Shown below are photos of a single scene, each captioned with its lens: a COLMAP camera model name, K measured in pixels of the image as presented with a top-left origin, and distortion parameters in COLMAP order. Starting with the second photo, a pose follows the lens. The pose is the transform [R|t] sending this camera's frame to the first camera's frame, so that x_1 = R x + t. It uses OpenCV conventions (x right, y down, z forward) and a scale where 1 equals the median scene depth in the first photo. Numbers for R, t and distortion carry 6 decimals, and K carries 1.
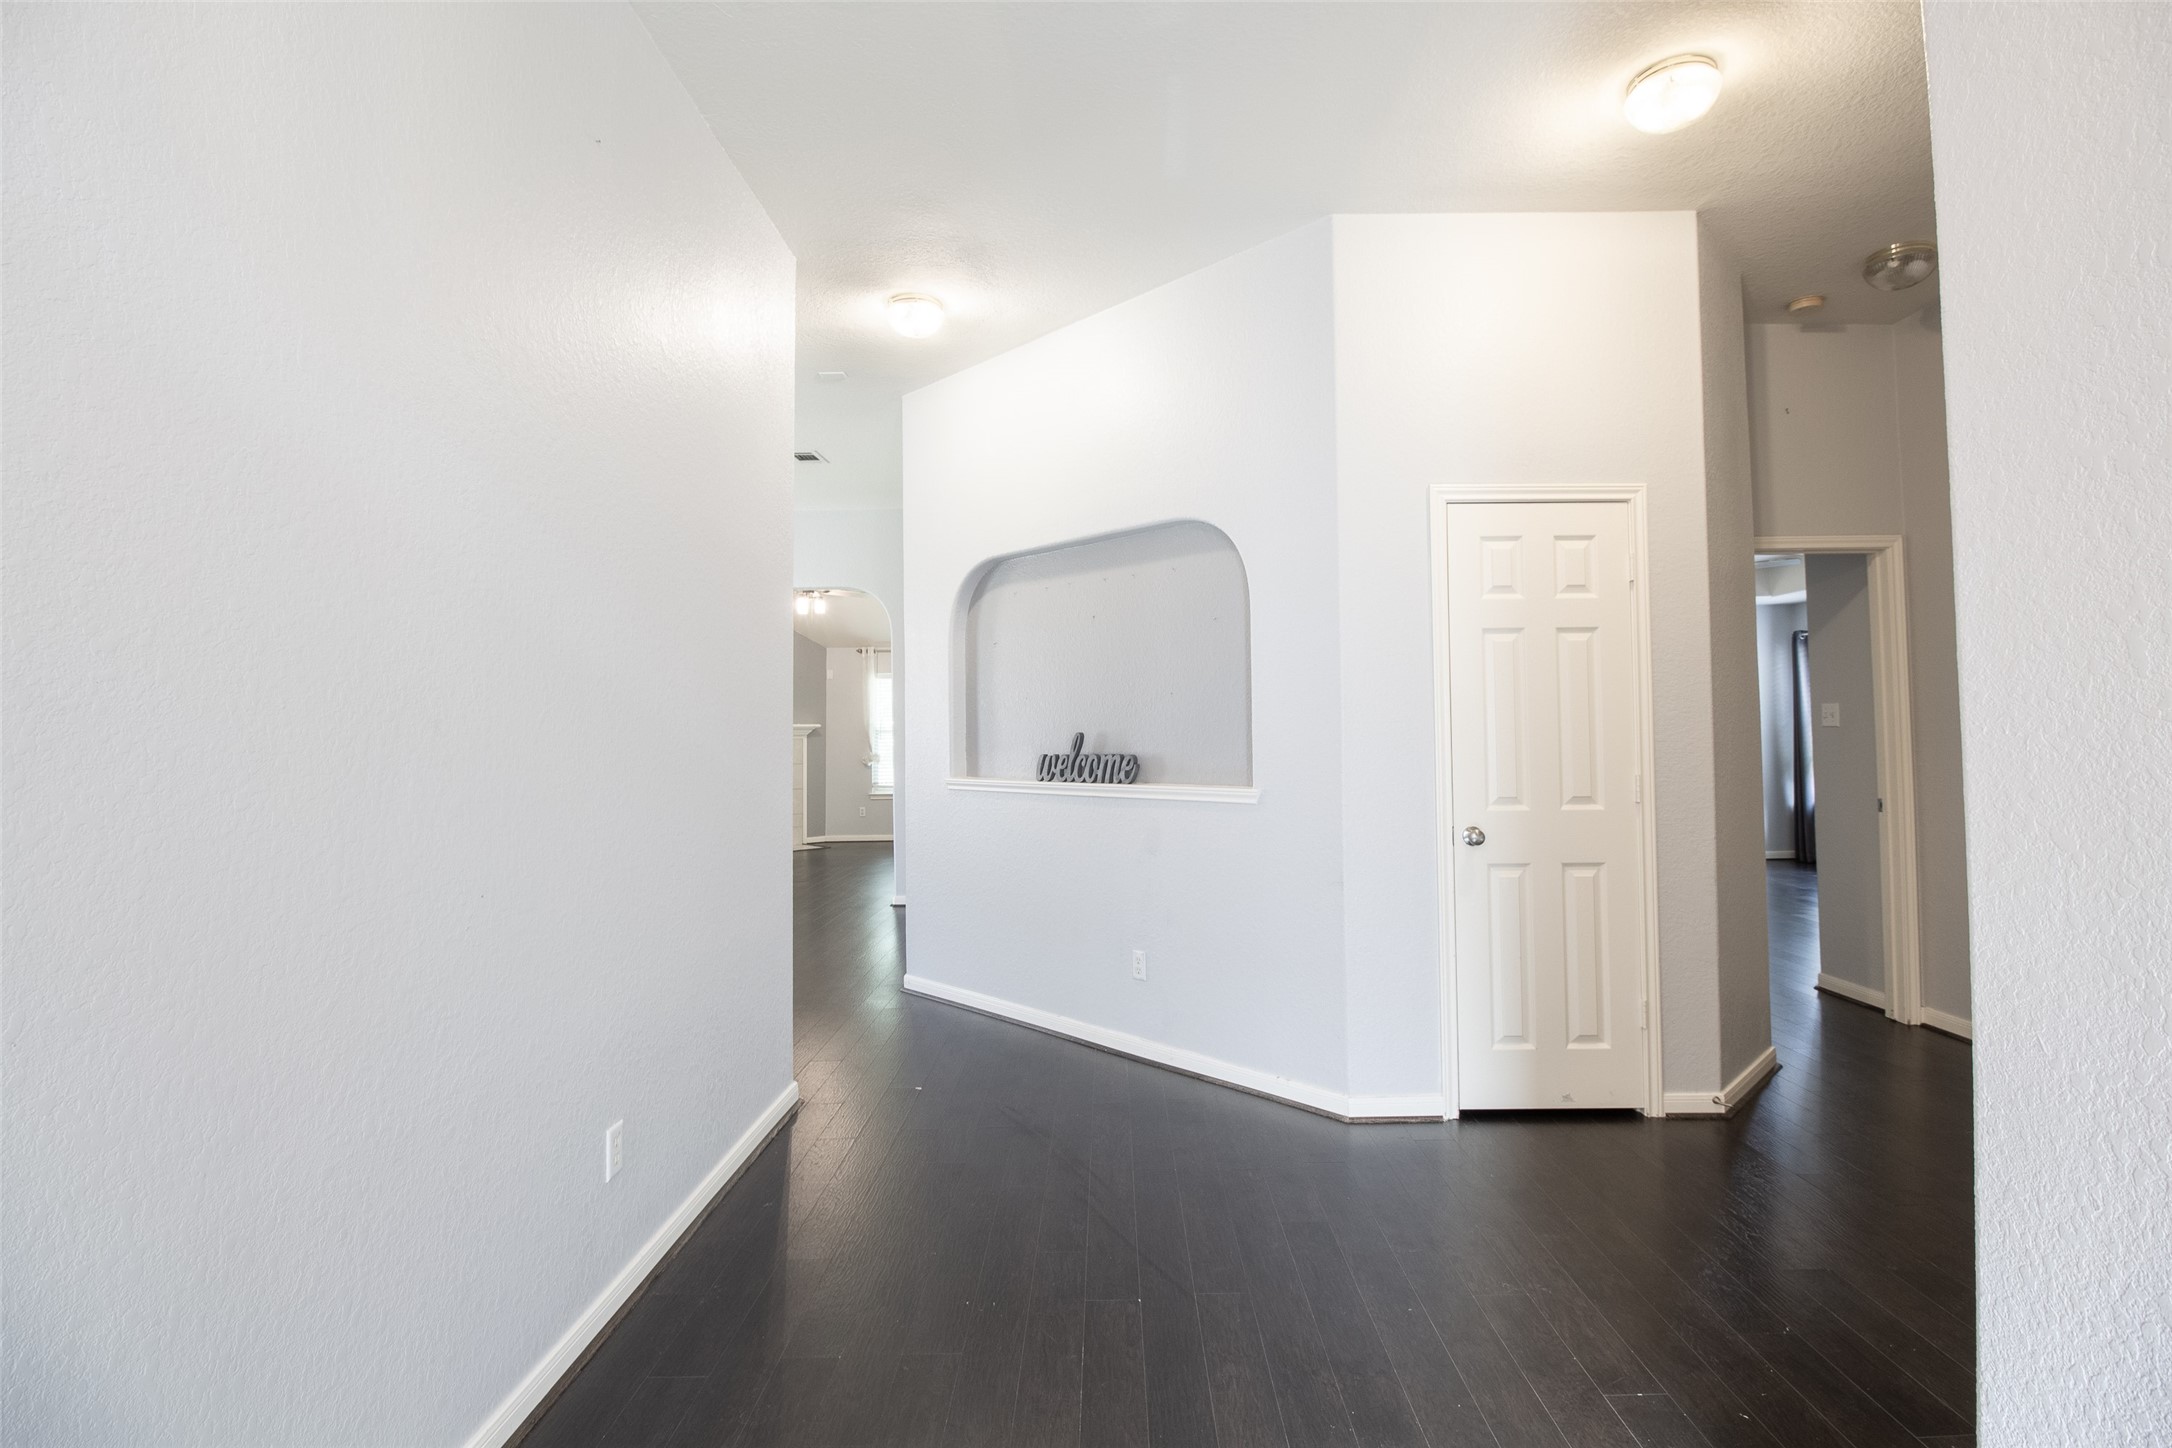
lens RADIAL K [[1005.8, 0, 1104.9], [0, 1005.8, 693.9], [0, 0, 1]] dist [0.002269, -0.013403]
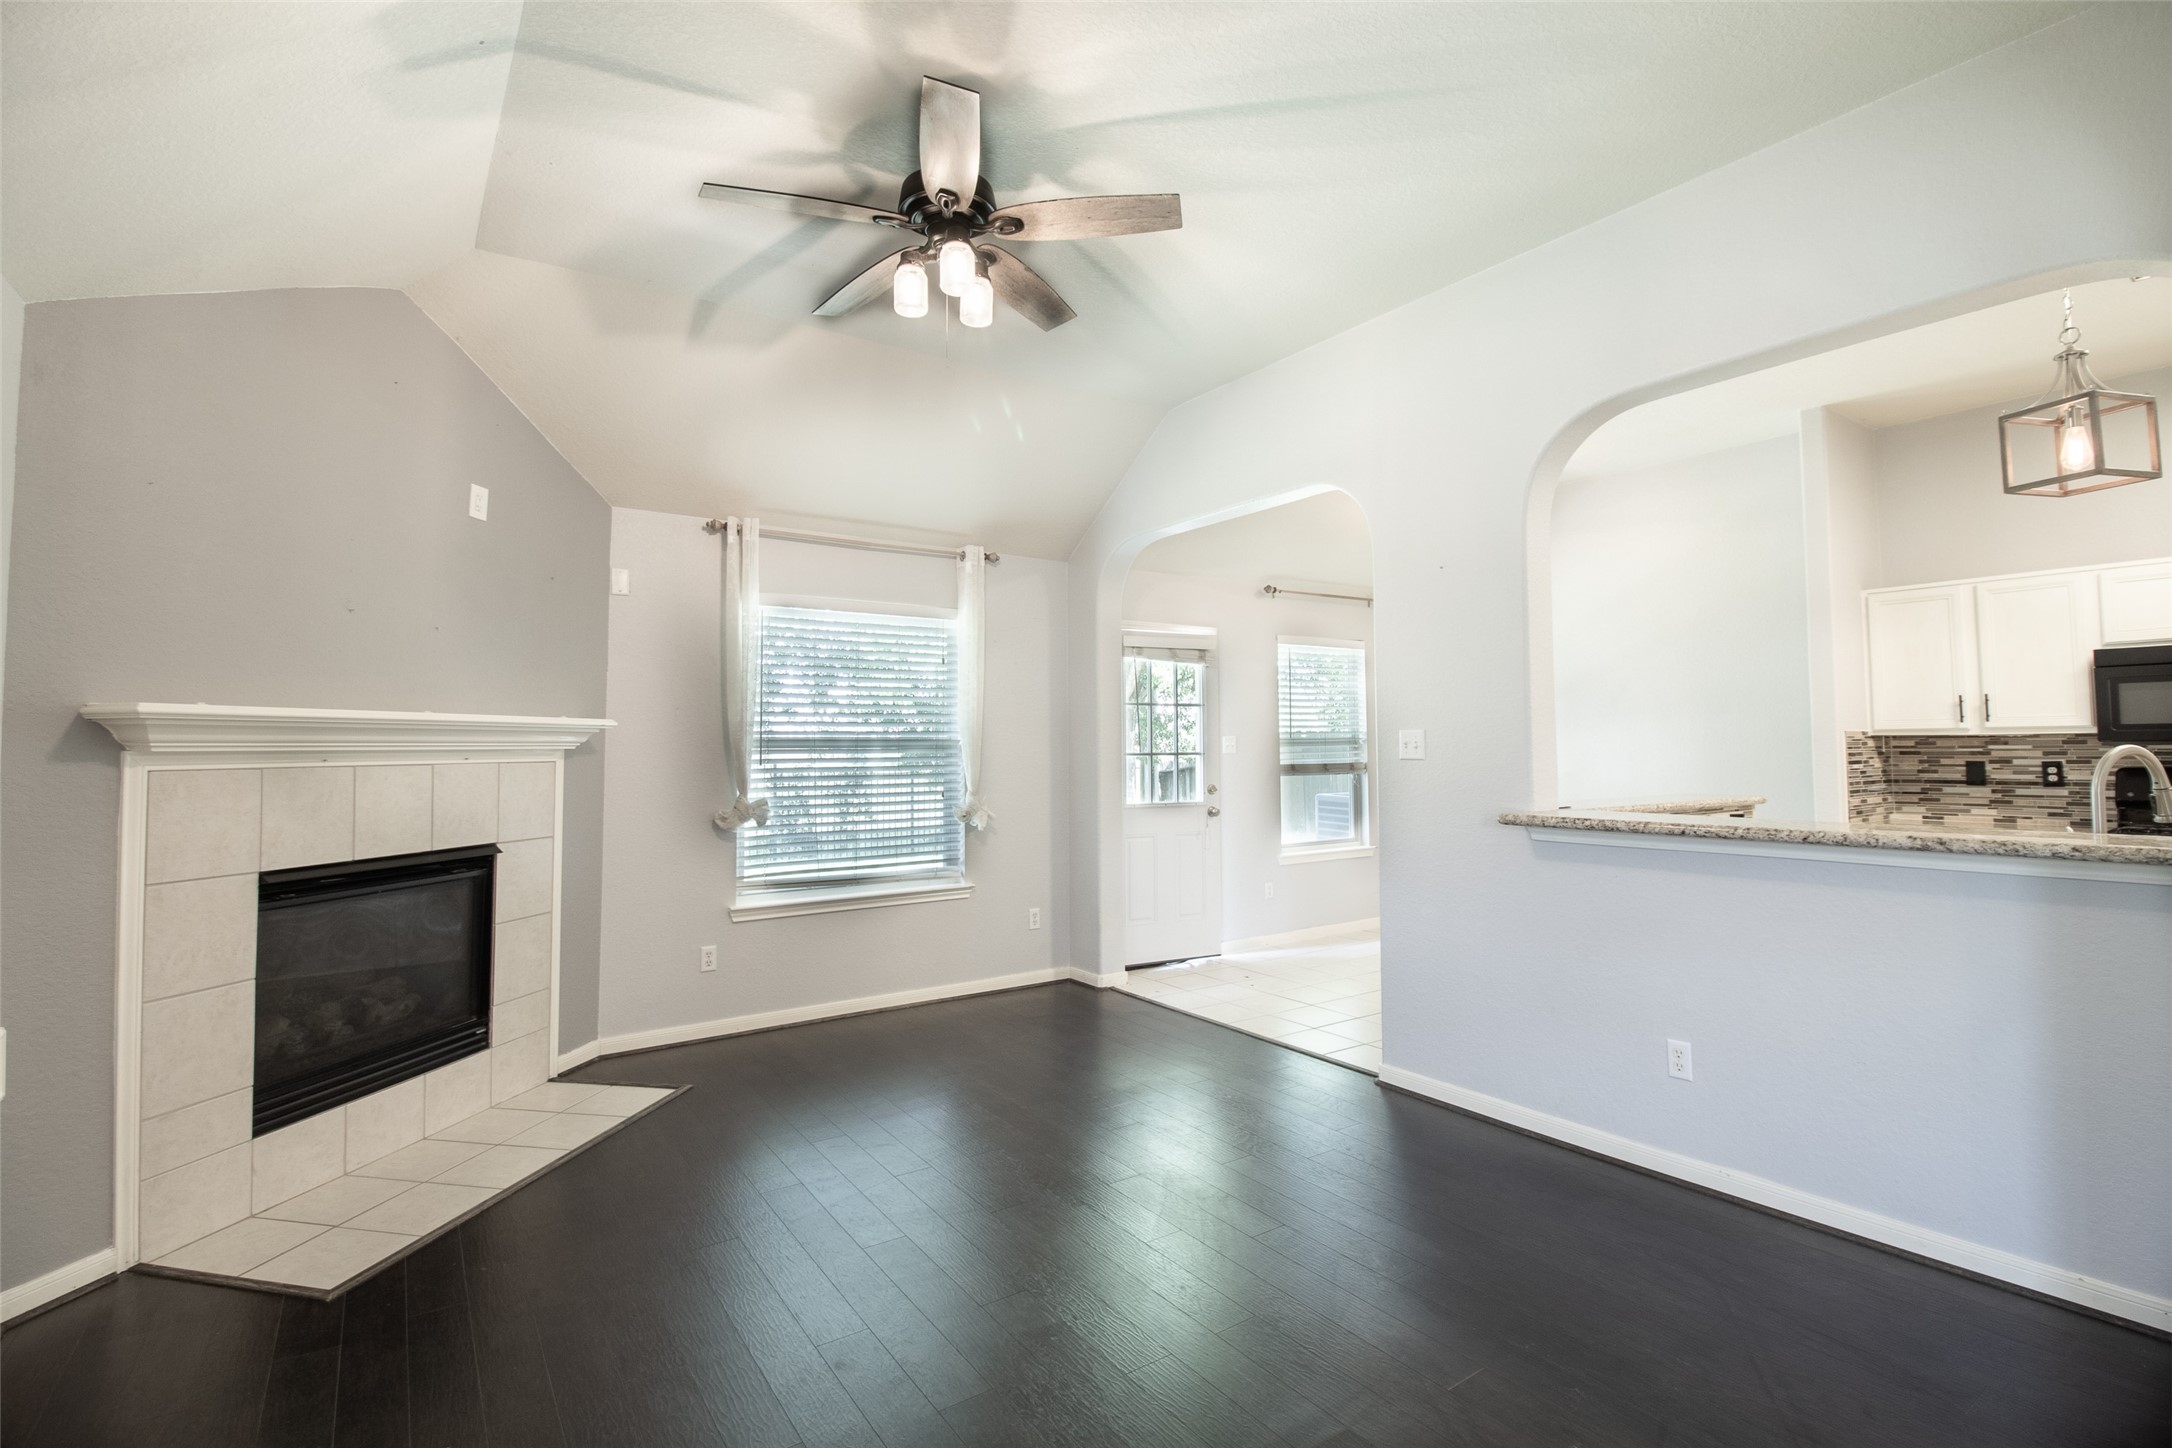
lens RADIAL K [[1005.8, 0, 1104.9], [0, 1005.8, 693.9], [0, 0, 1]] dist [0.002269, -0.013403]
pose [[0.826732, 0.035110, 0.561499, -0.991339], [-0.024410, 0.999349, -0.026548, 0.077070], [-0.562066, 0.008241, 0.827052, 1.819906]]
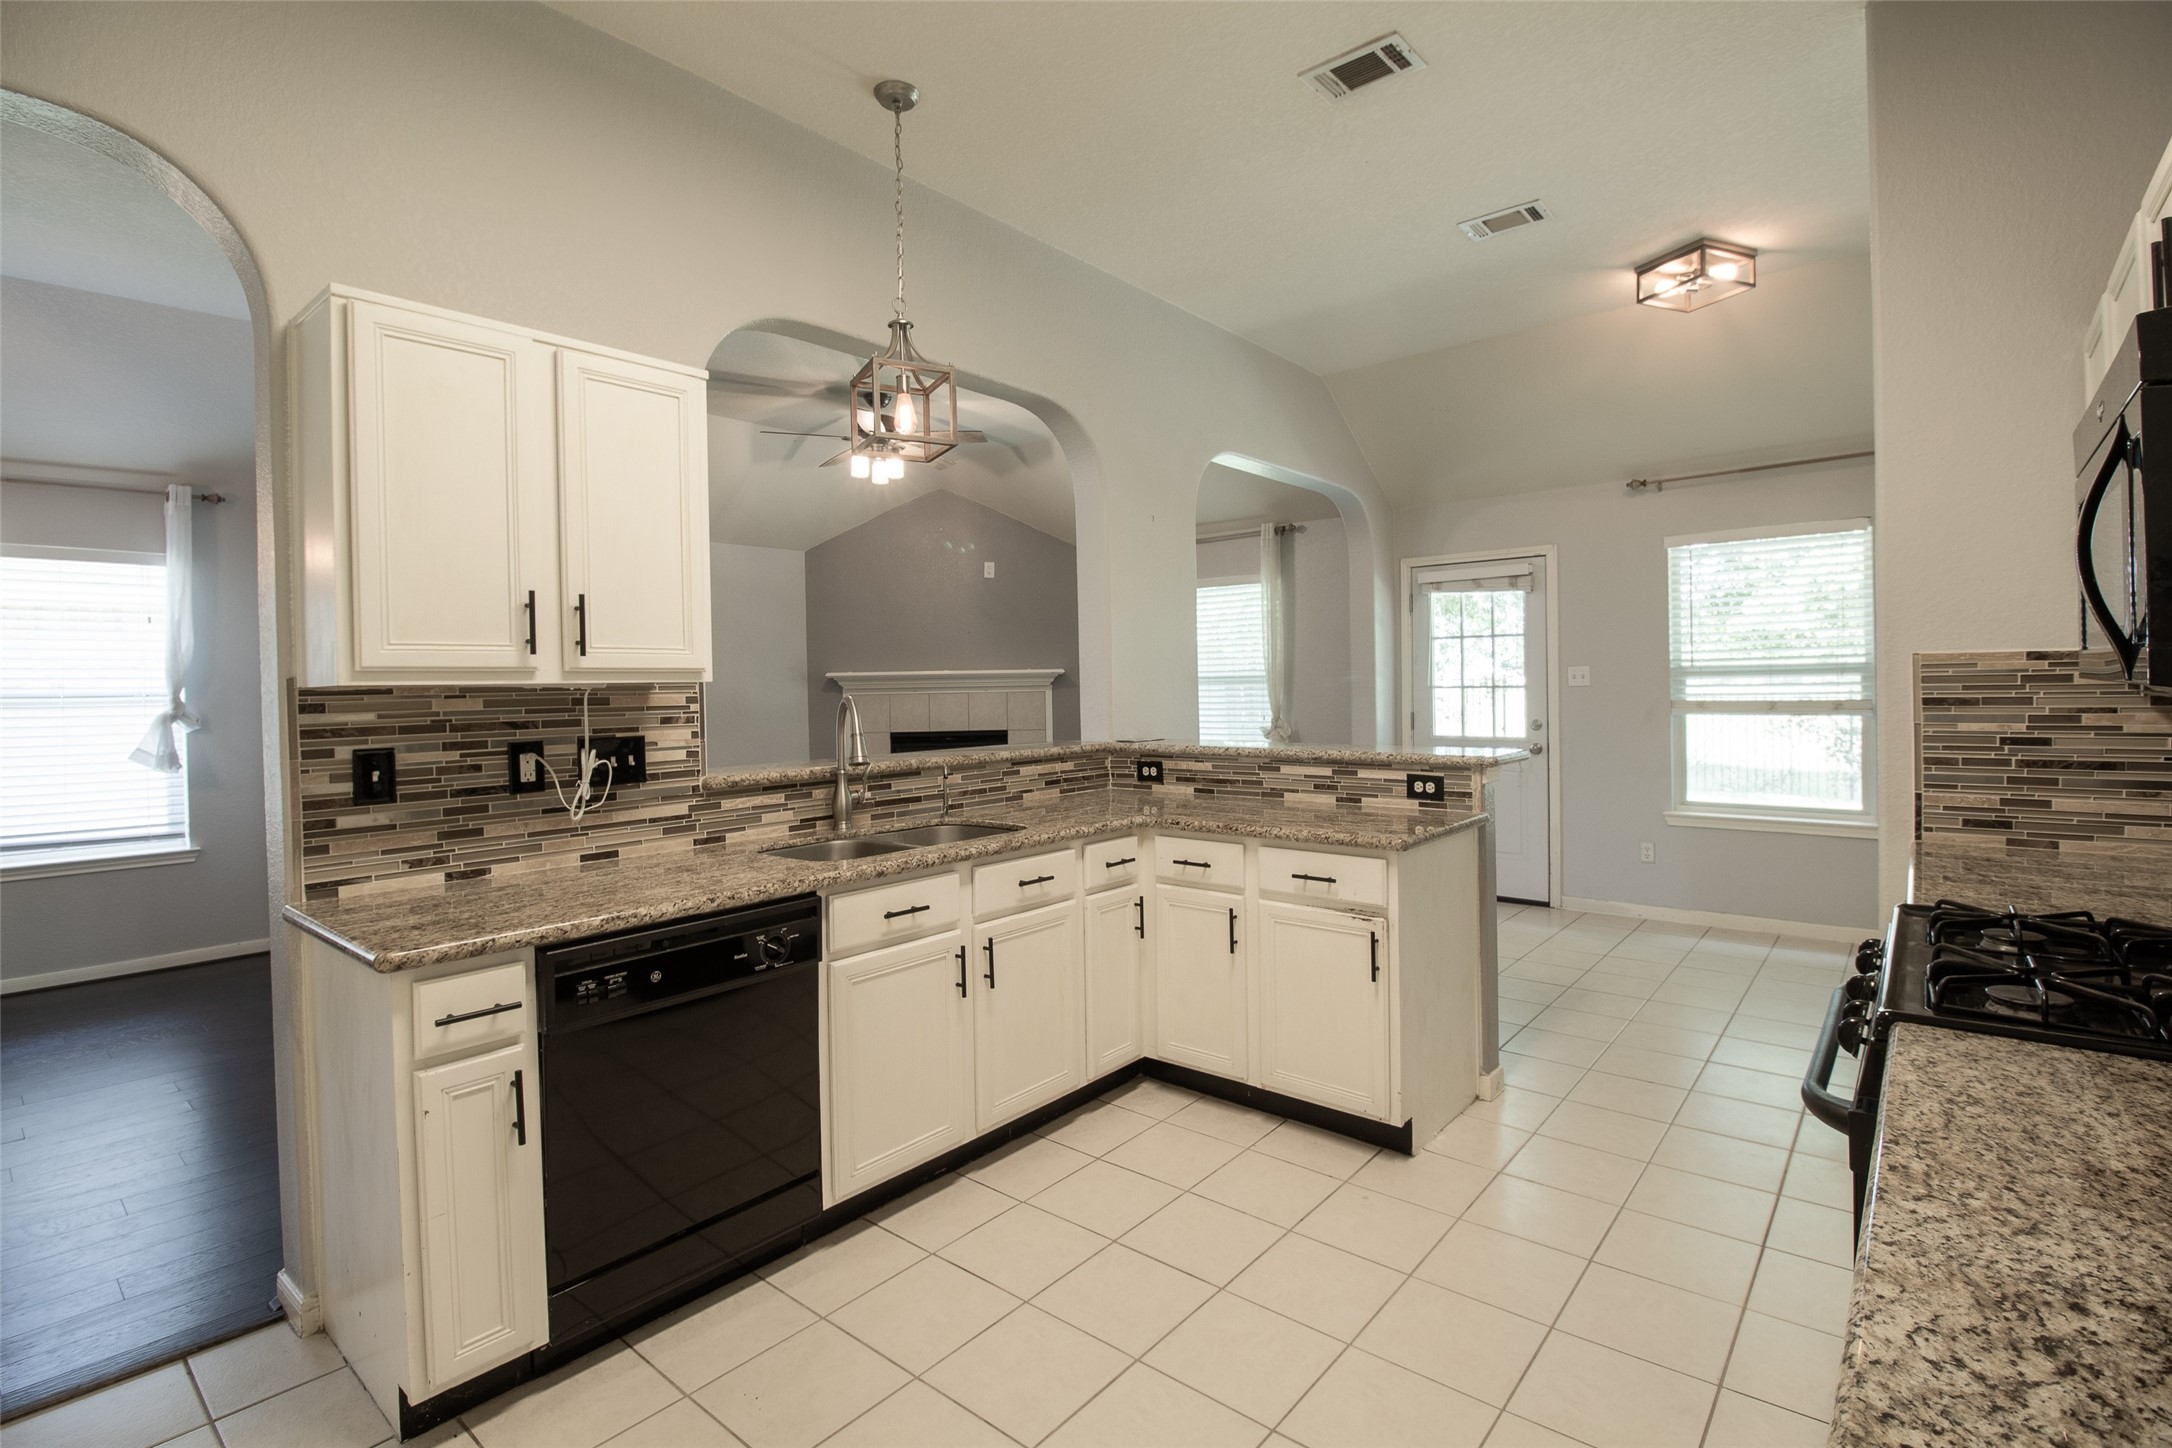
lens RADIAL K [[1000.2, 0, 1090.4], [0, 1000.2, 692.3], [0, 0, 1]] dist [0.001562, -0.013451]
pose [[0.756617, 0.005625, -0.653834, 0.406723], [0.033300, 0.998334, 0.047124, 0.046142], [0.653009, -0.057428, 0.755169, 1.560824]]
